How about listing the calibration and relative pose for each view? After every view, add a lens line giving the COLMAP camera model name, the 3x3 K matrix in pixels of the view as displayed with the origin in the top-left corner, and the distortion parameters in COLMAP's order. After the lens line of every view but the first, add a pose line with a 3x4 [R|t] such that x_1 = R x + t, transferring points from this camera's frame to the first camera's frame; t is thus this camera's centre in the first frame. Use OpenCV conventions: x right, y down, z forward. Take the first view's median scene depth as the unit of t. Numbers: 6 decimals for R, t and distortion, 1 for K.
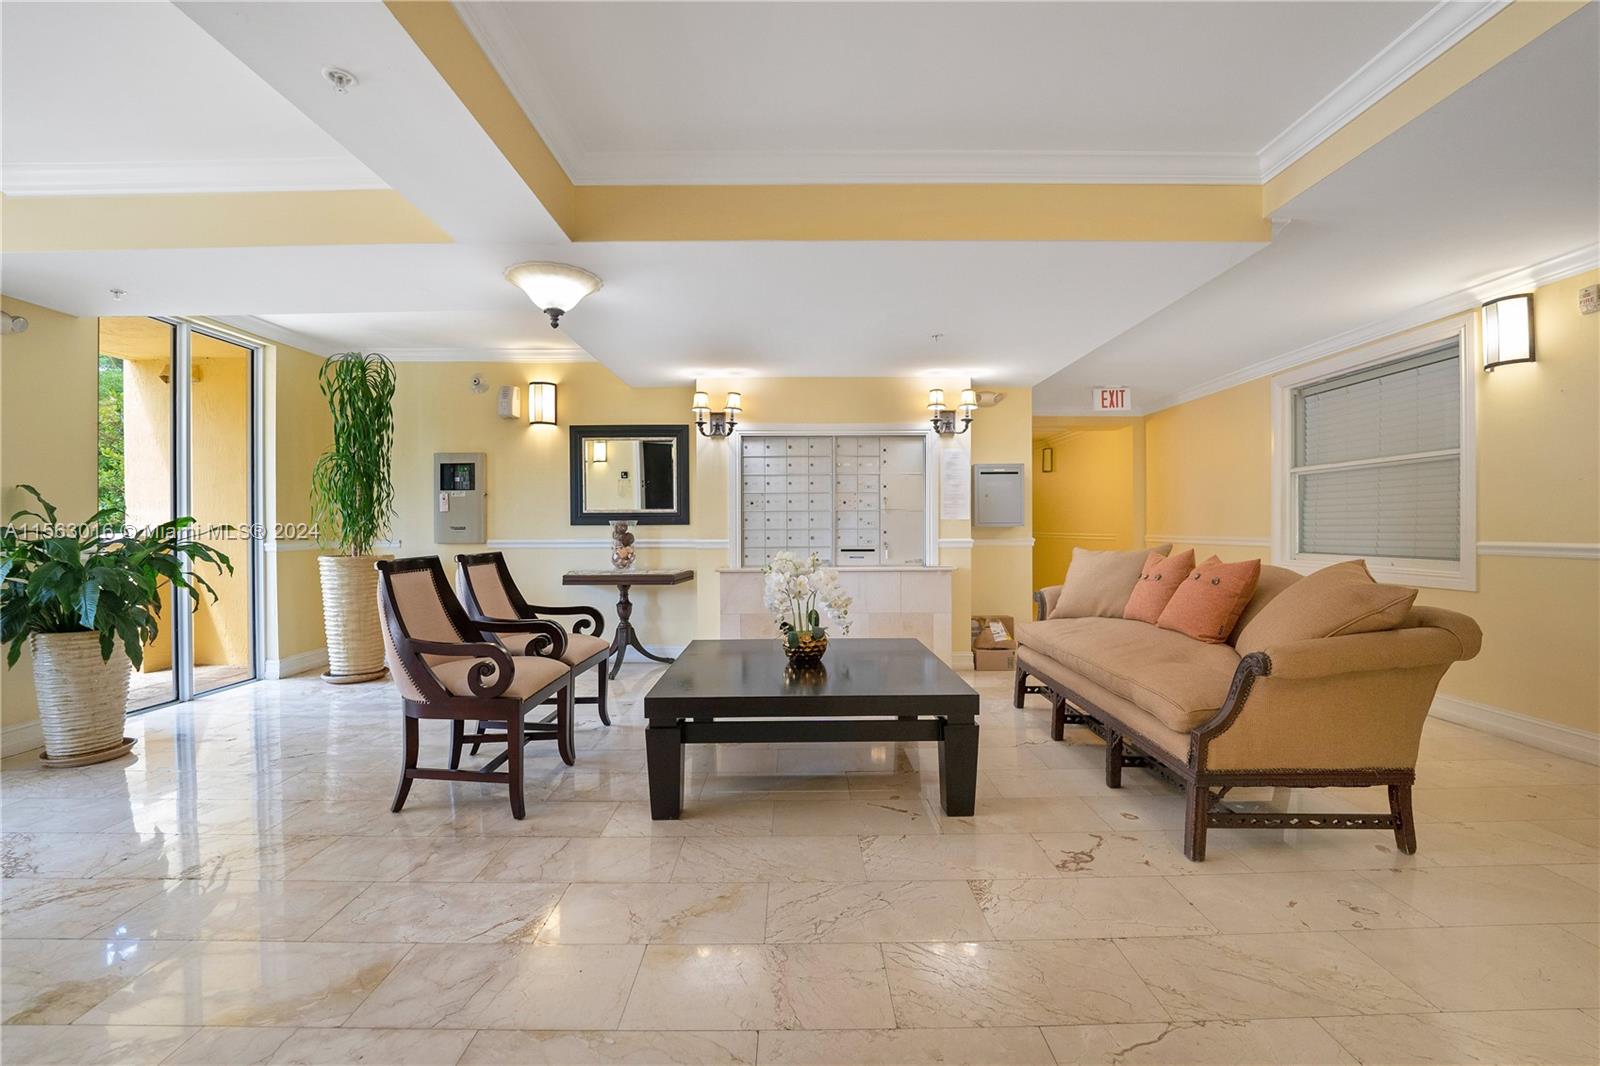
lens RADIAL K [[660.6, 0, 799.6], [0, 660.6, 527.8], [0, 0, 1]] dist [-0.023768, 0.001141]
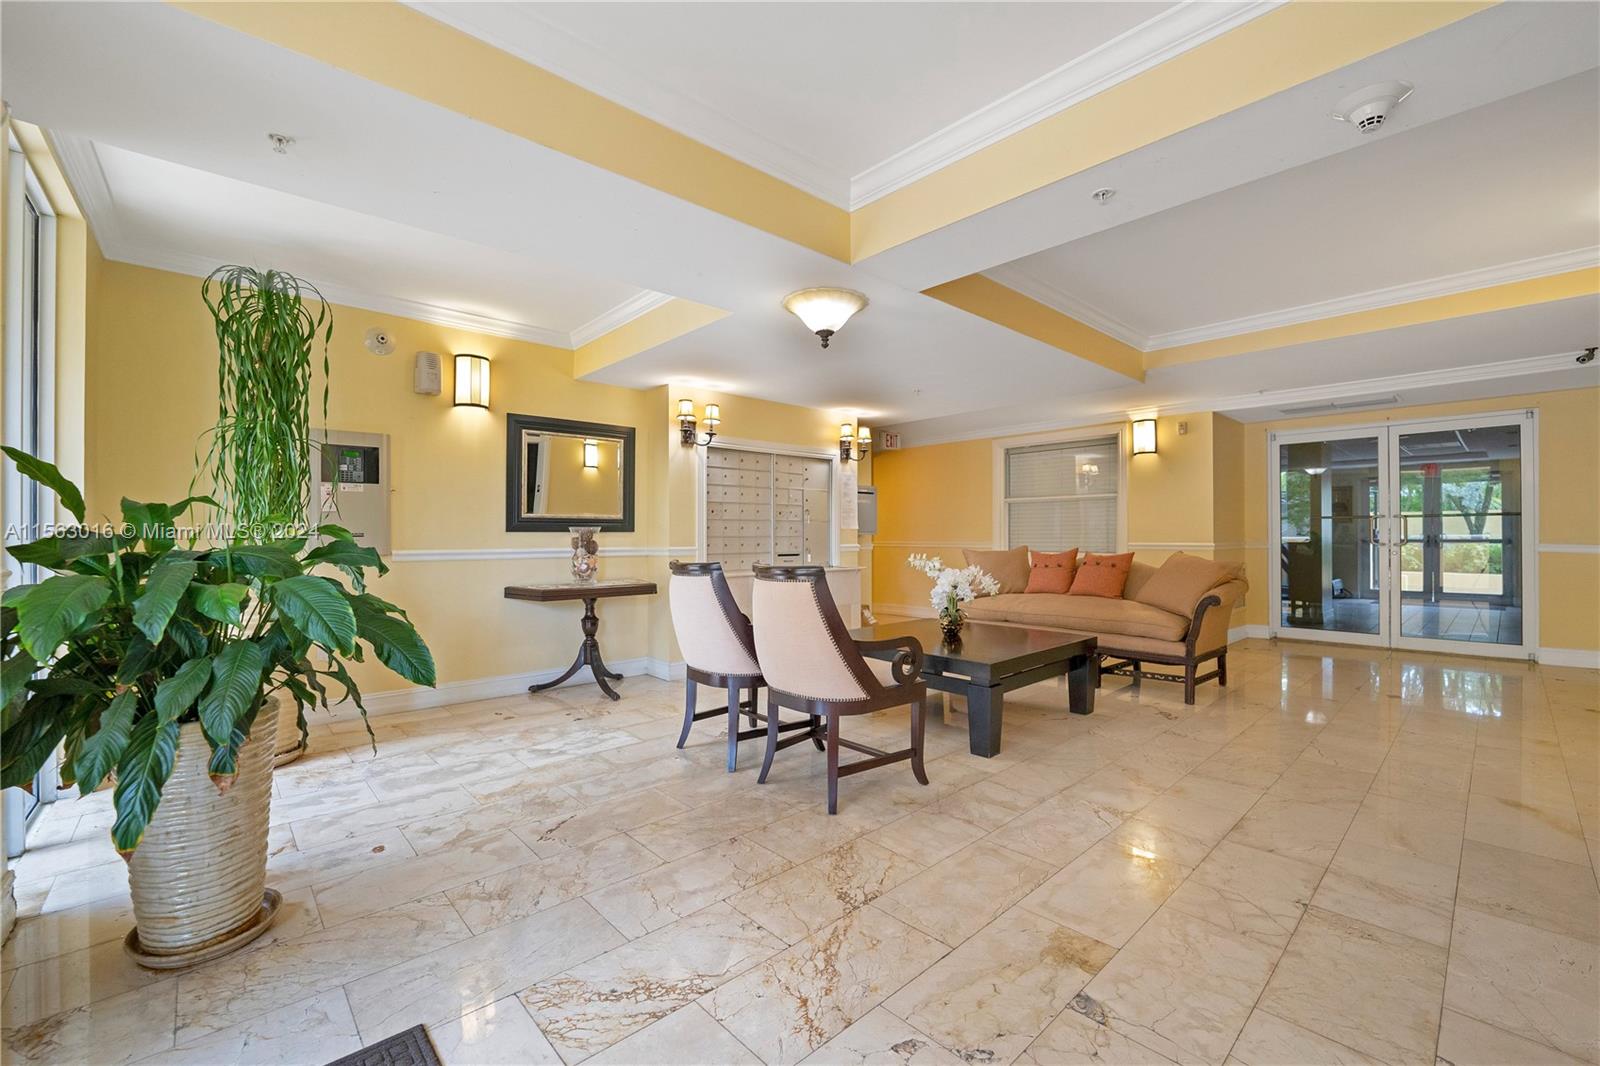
lens RADIAL K [[660.6, 0, 798.2], [0, 660.6, 534.0], [0, 0, 1]] dist [-0.023768, 0.001141]
pose [[0.743726, 0.003581, 0.668476, -0.666526], [0.001039, 0.999978, -0.006513, 0.004866], [-0.668484, 0.005539, 0.743706, 0.137420]]
